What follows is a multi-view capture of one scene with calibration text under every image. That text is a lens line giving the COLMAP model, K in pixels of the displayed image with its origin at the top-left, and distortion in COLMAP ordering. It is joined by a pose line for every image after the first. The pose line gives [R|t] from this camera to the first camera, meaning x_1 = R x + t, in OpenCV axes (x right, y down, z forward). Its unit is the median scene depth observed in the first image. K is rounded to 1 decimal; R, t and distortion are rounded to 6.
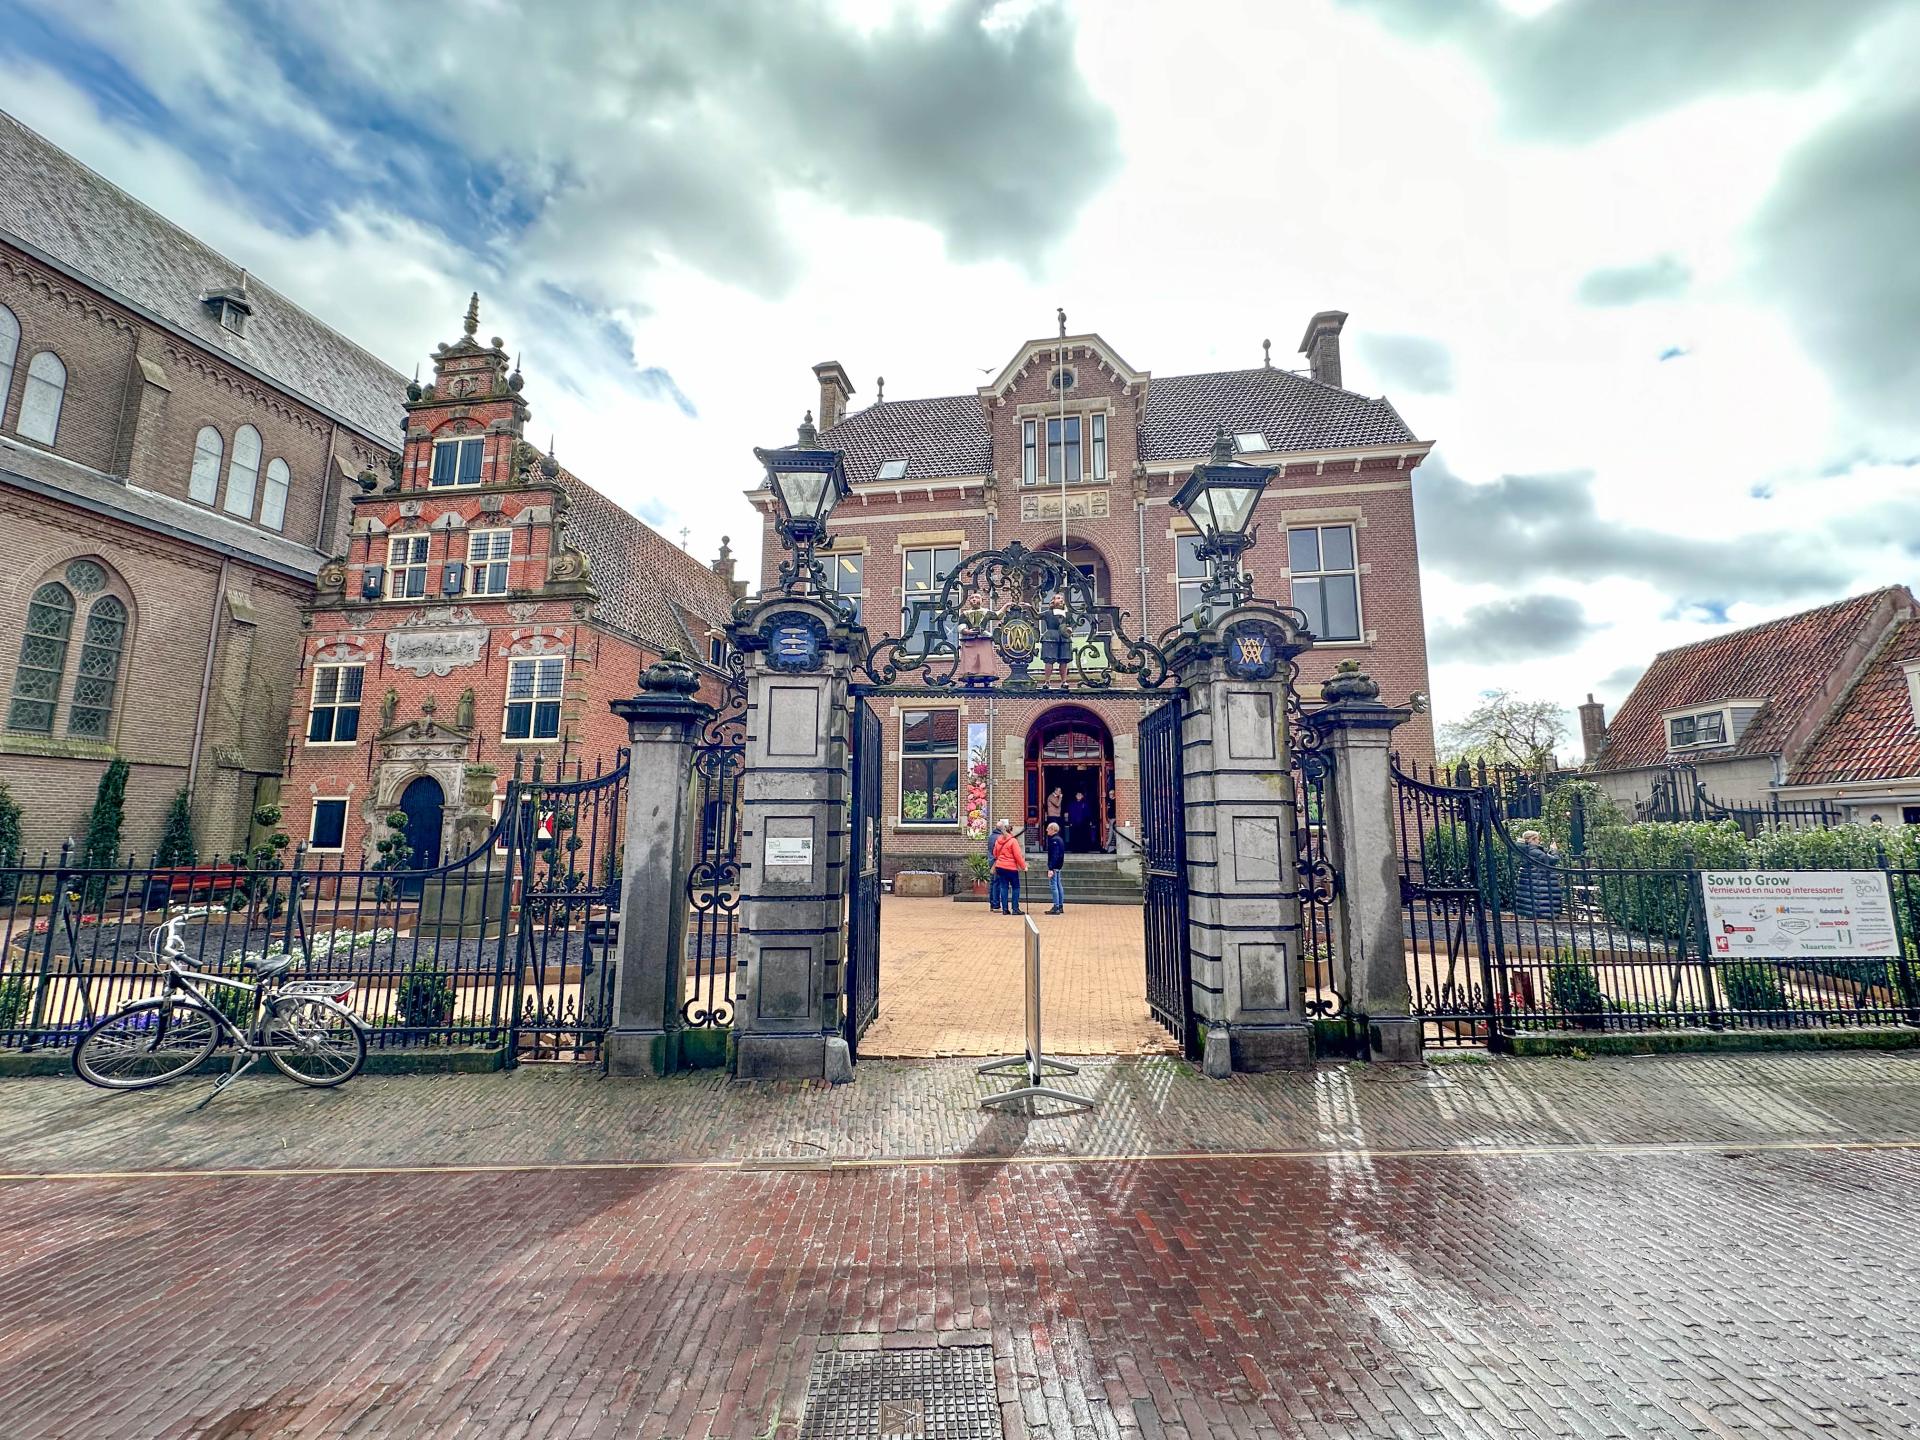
lens RADIAL K [[827.0, 0, 965.4], [0, 827.0, 701.6], [0, 0, 1]] dist [-0.000854, 0.000017]
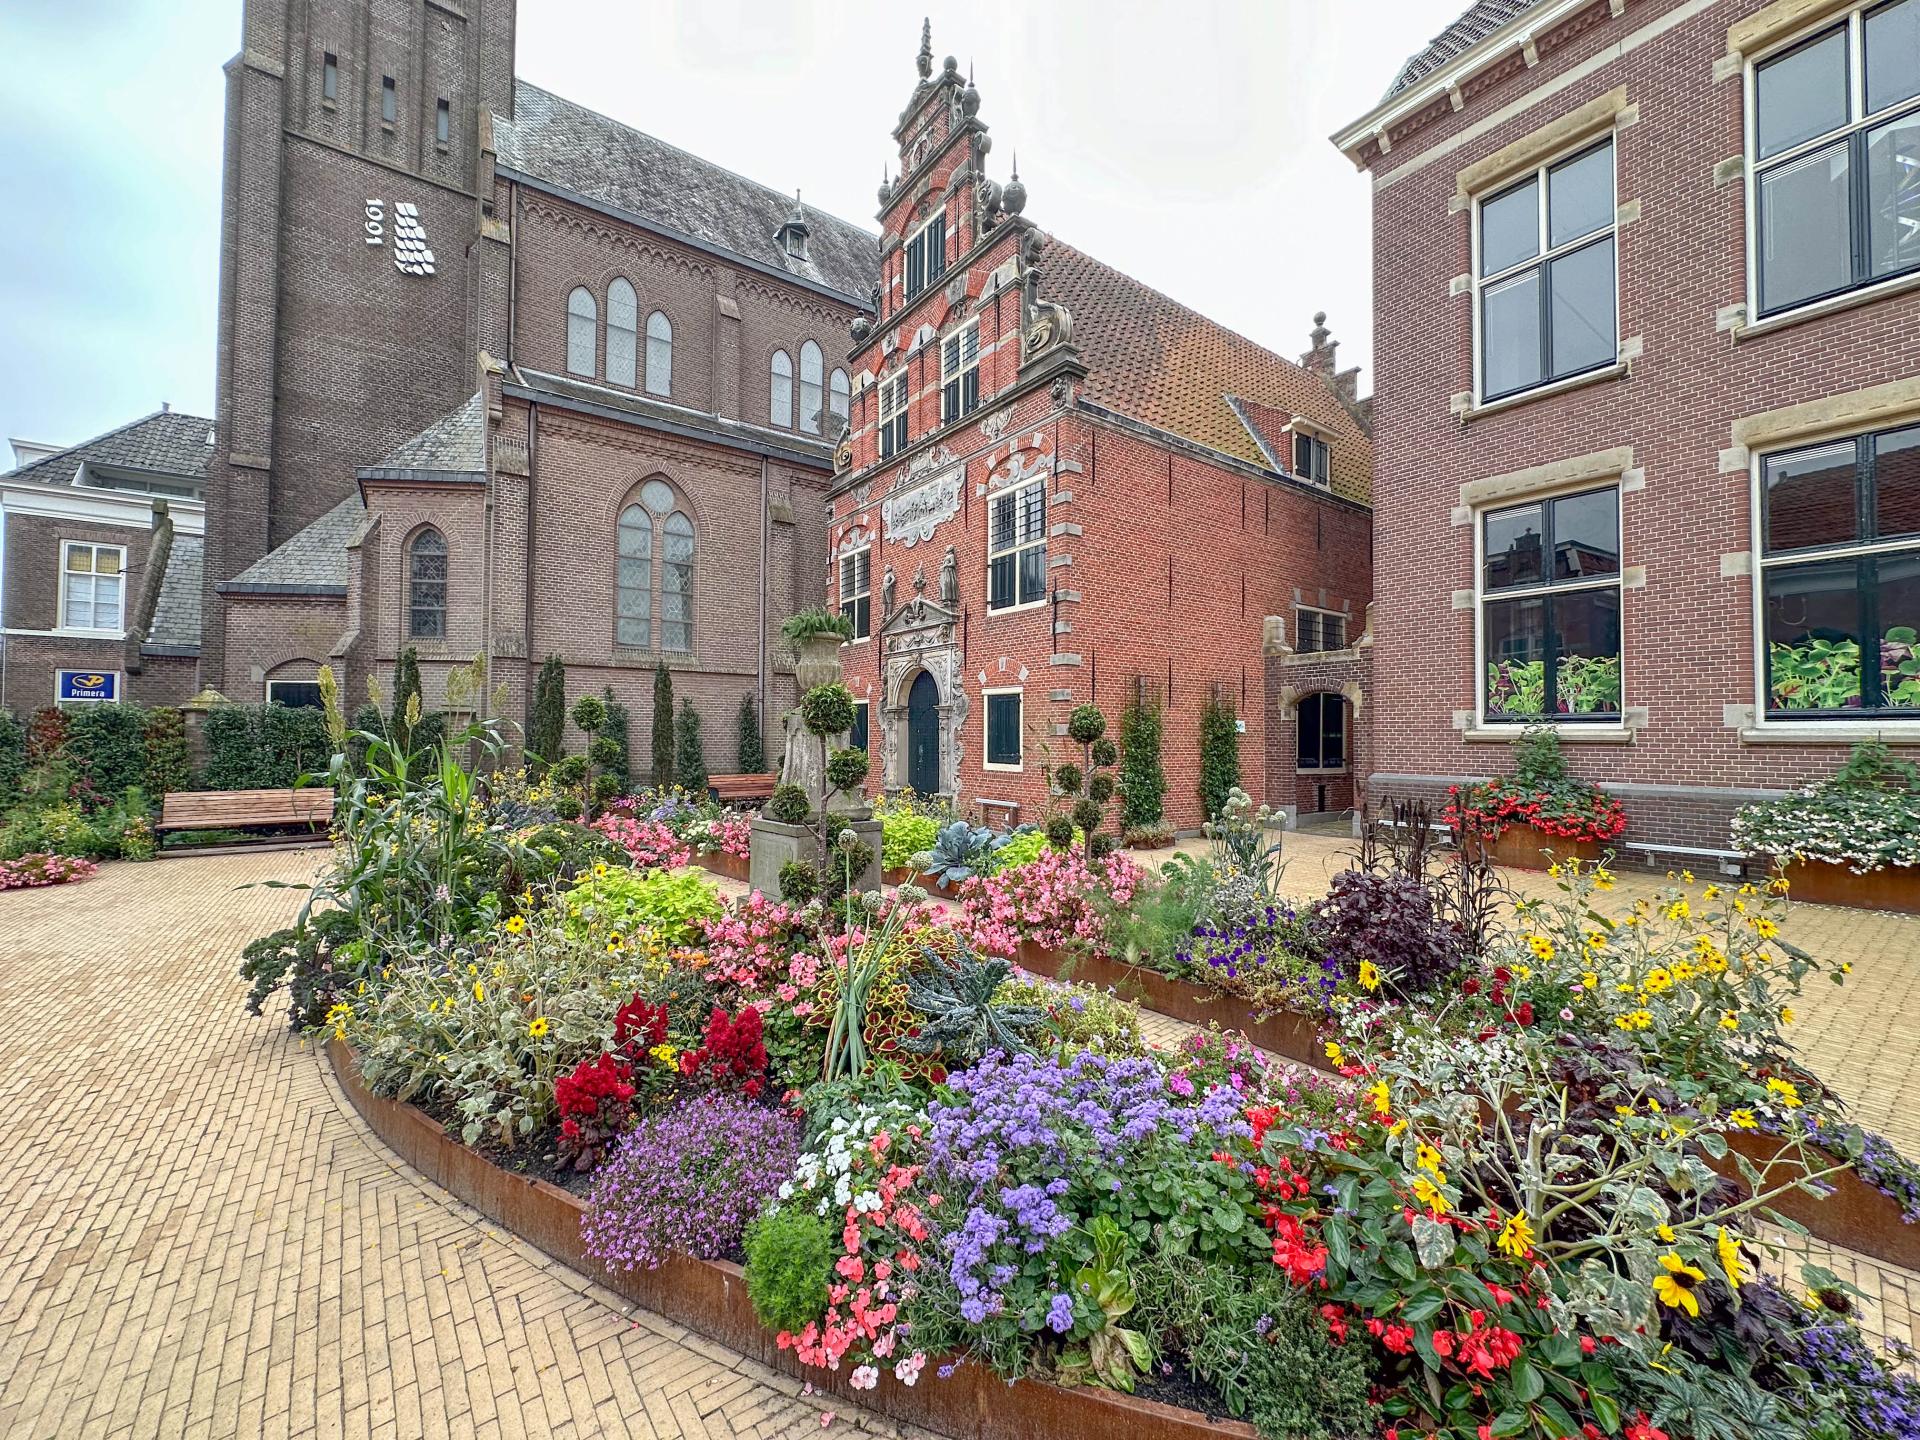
lens RADIAL K [[781.2, 0, 960.0], [0, 781.2, 720.0], [0, 0, 1]] dist [-0.011068, 0.014202]
pose [[0.726237, -0.017396, -0.687224, -0.109899], [0.108884, 0.989971, 0.090006, 0.071063], [0.678767, -0.140194, 0.720848, 0.459477]]
